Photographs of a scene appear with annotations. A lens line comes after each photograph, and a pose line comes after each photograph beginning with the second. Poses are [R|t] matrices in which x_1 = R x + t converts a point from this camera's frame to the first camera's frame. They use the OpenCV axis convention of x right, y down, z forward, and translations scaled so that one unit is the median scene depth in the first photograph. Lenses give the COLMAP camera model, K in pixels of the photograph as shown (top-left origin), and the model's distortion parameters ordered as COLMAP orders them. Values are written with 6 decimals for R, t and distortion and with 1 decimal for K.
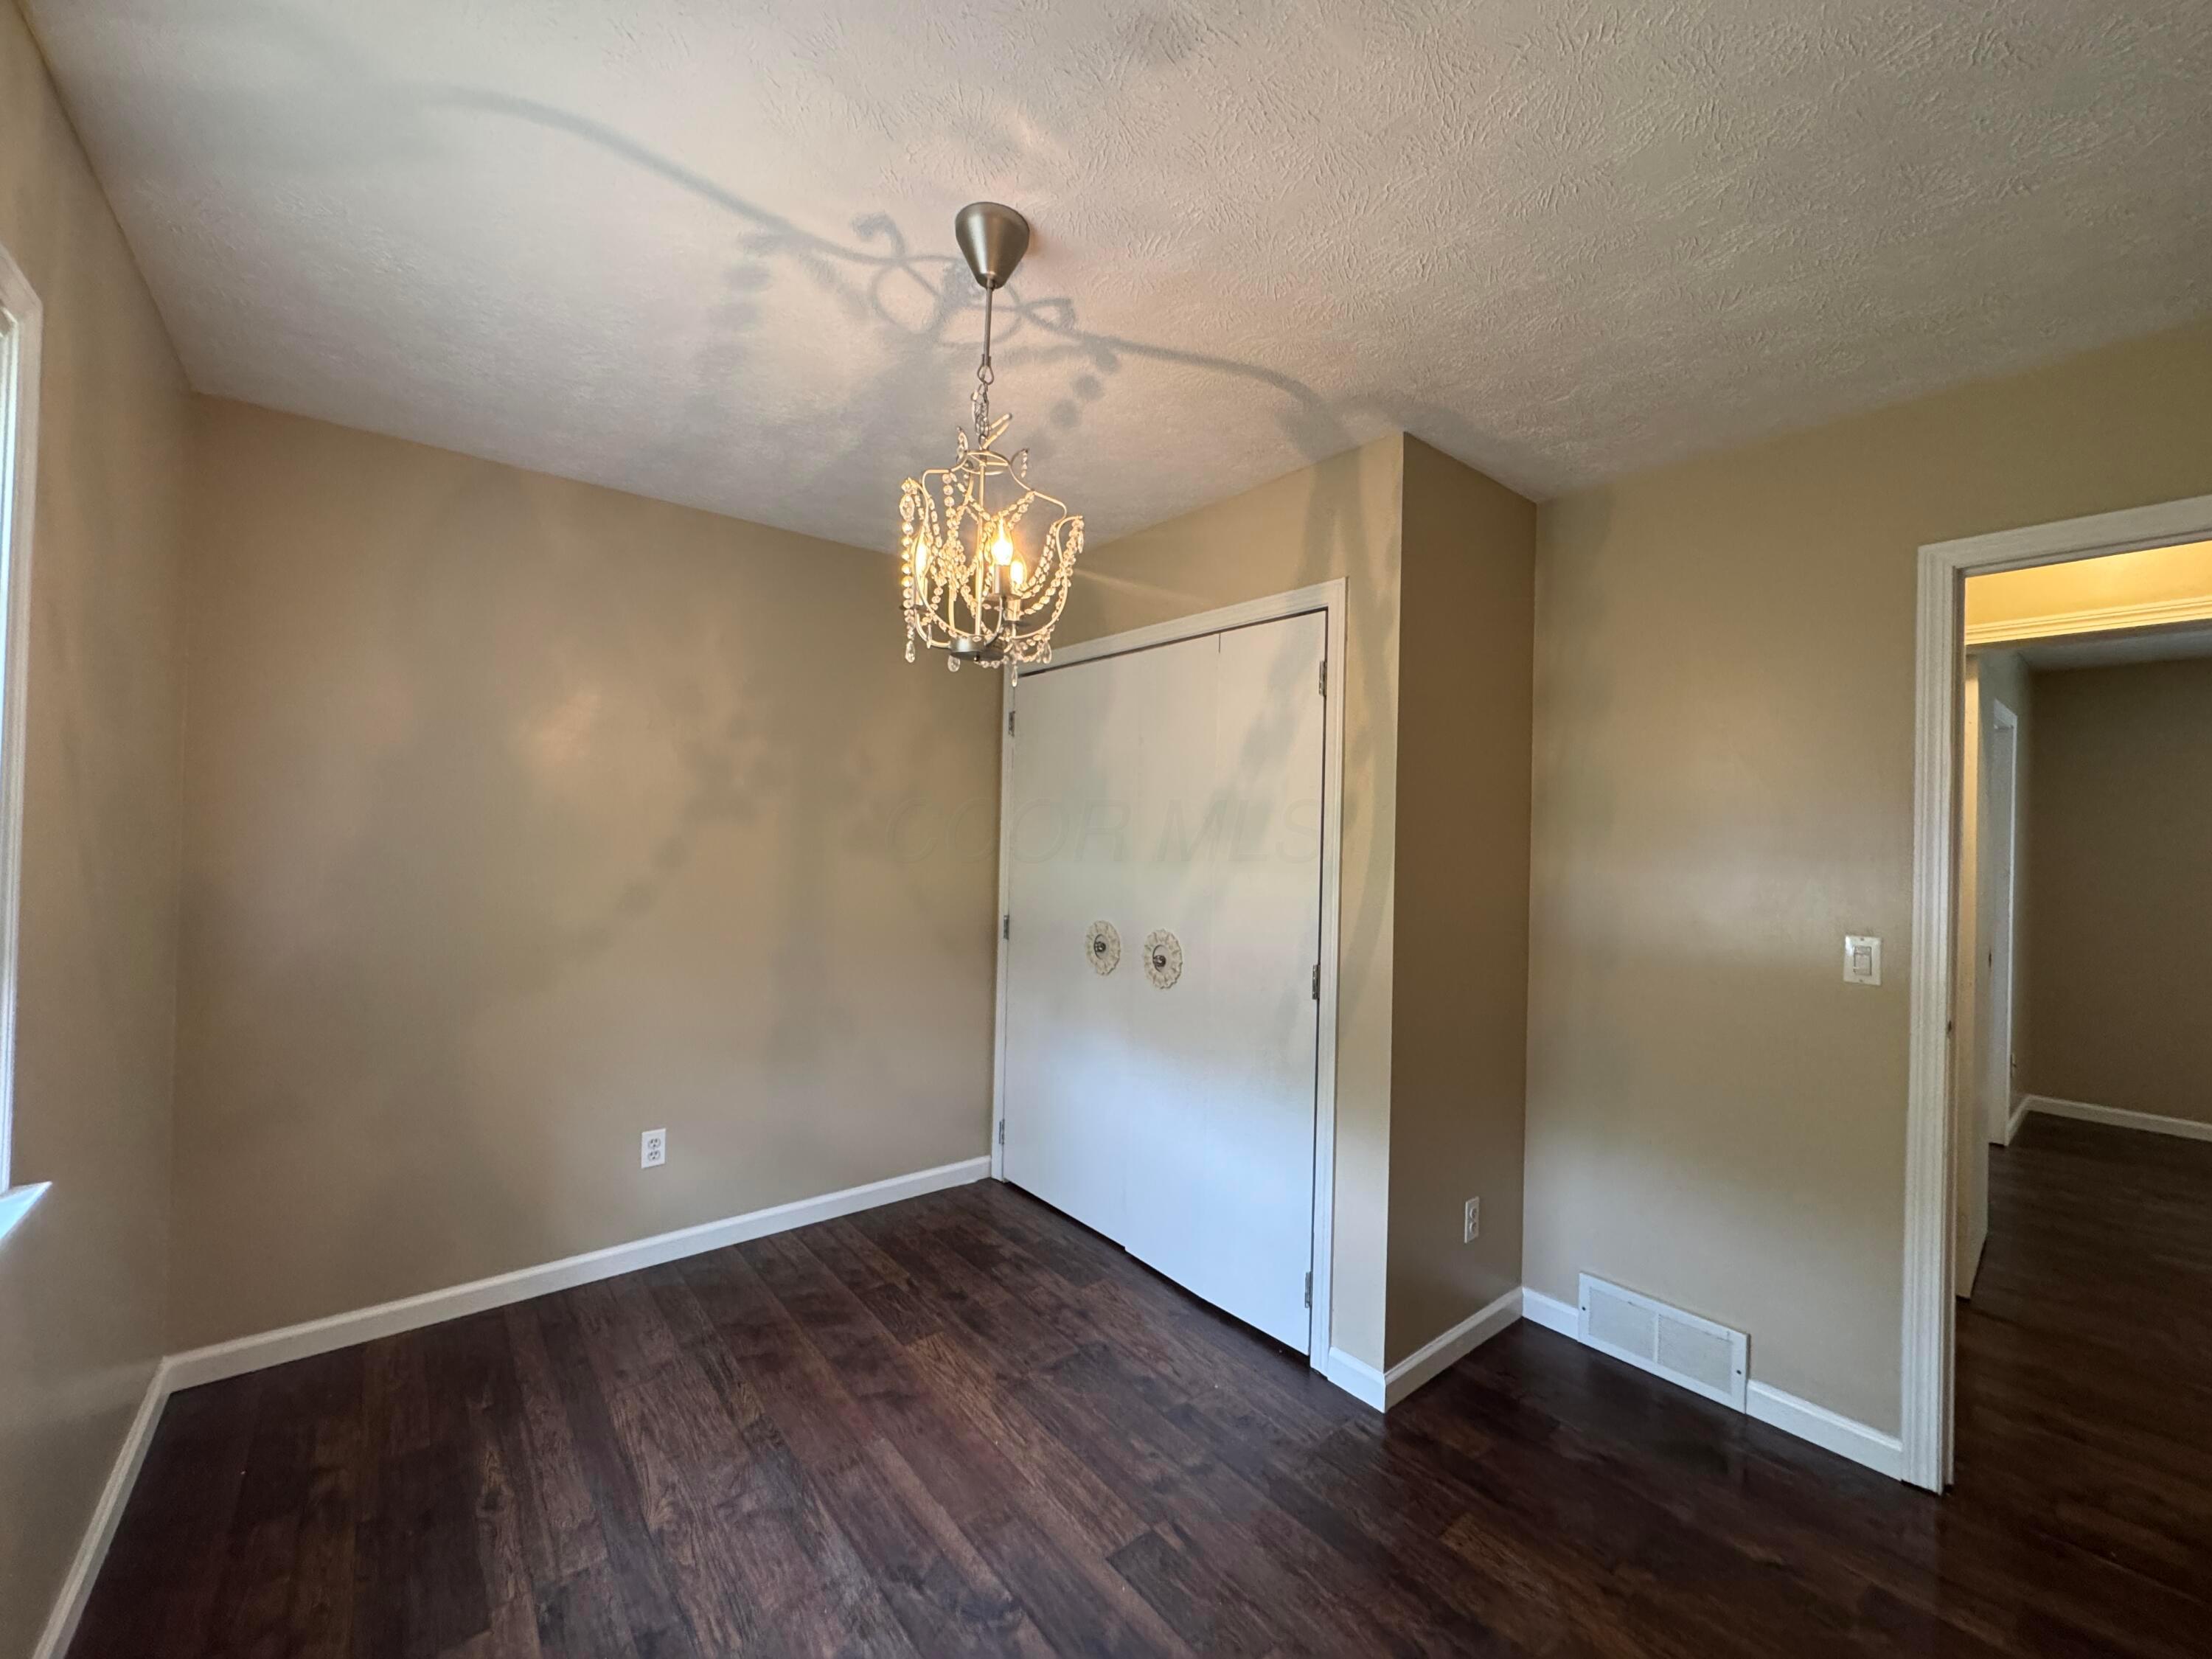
lens RADIAL K [[880.2, 0, 1102.7], [0, 880.2, 829.7], [0, 0, 1]] dist [-0.000983, -0.000035]
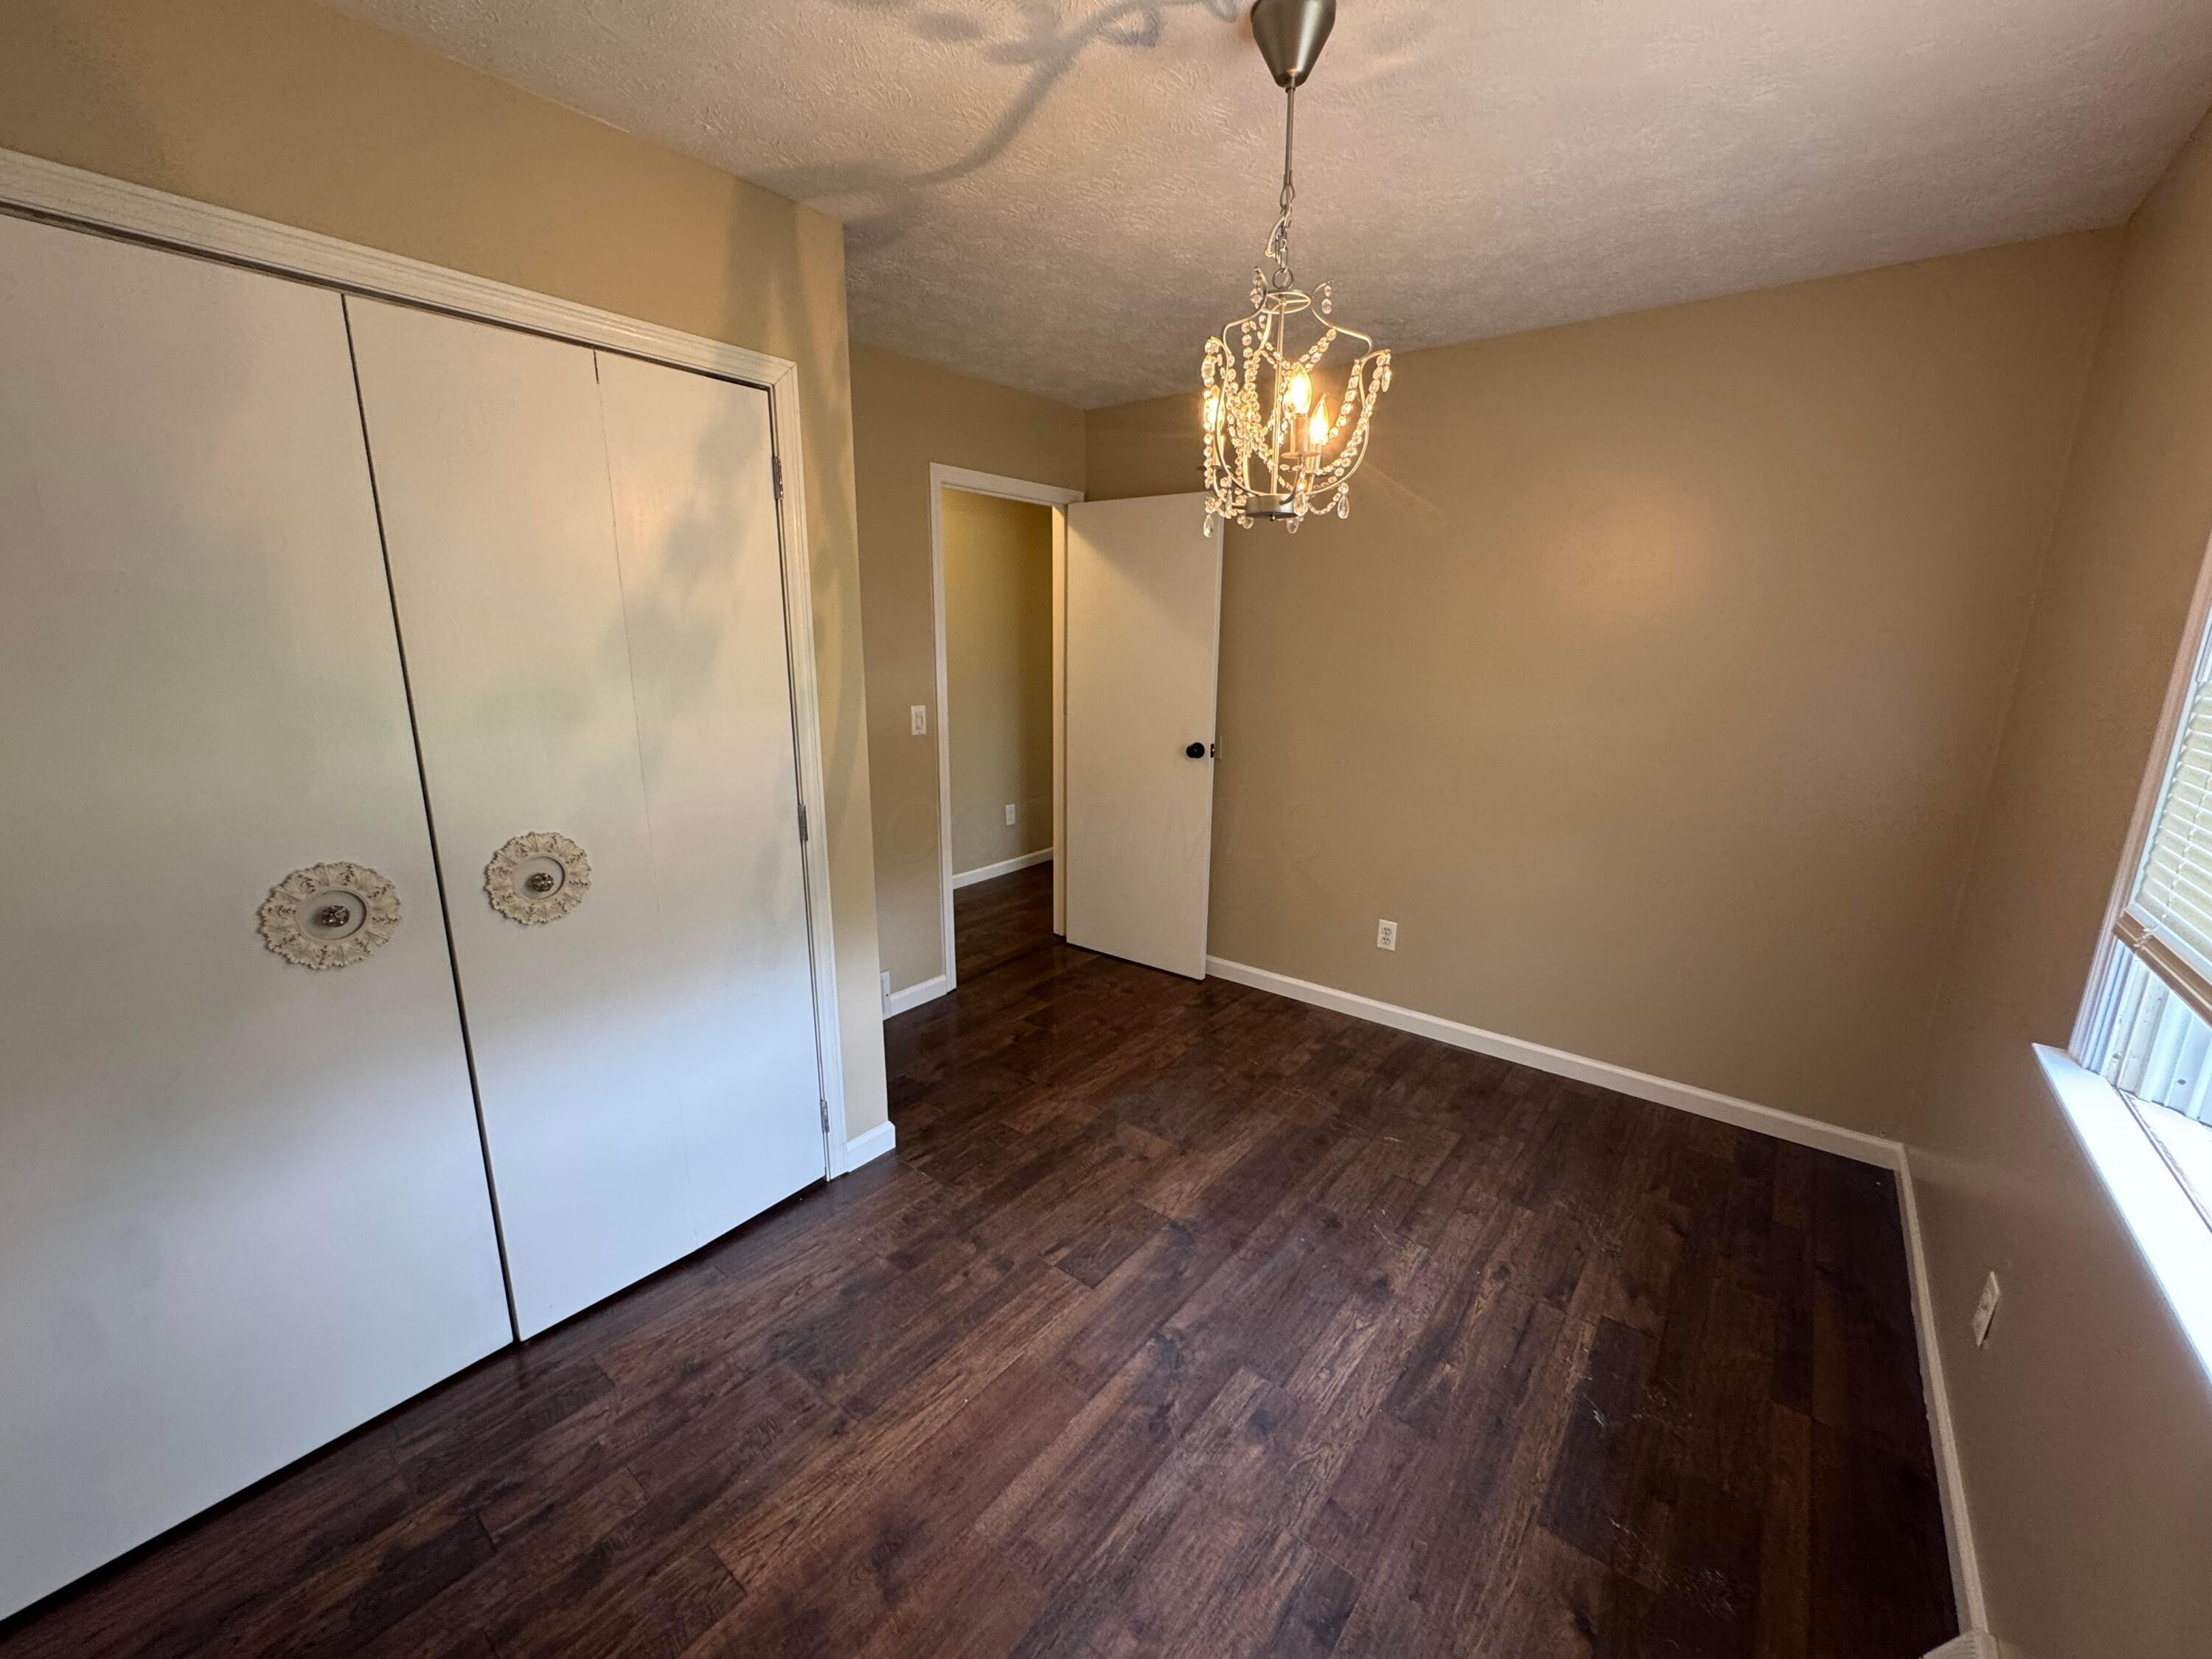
lens RADIAL K [[880.2, 0, 1102.7], [0, 880.2, 829.7], [0, 0, 1]] dist [-0.000983, -0.000035]
pose [[-0.216623, -0.243534, 0.945392, -0.909322], [-0.020463, 0.969306, 0.245006, -0.071160], [-0.976041, 0.033728, -0.214957, 1.130102]]
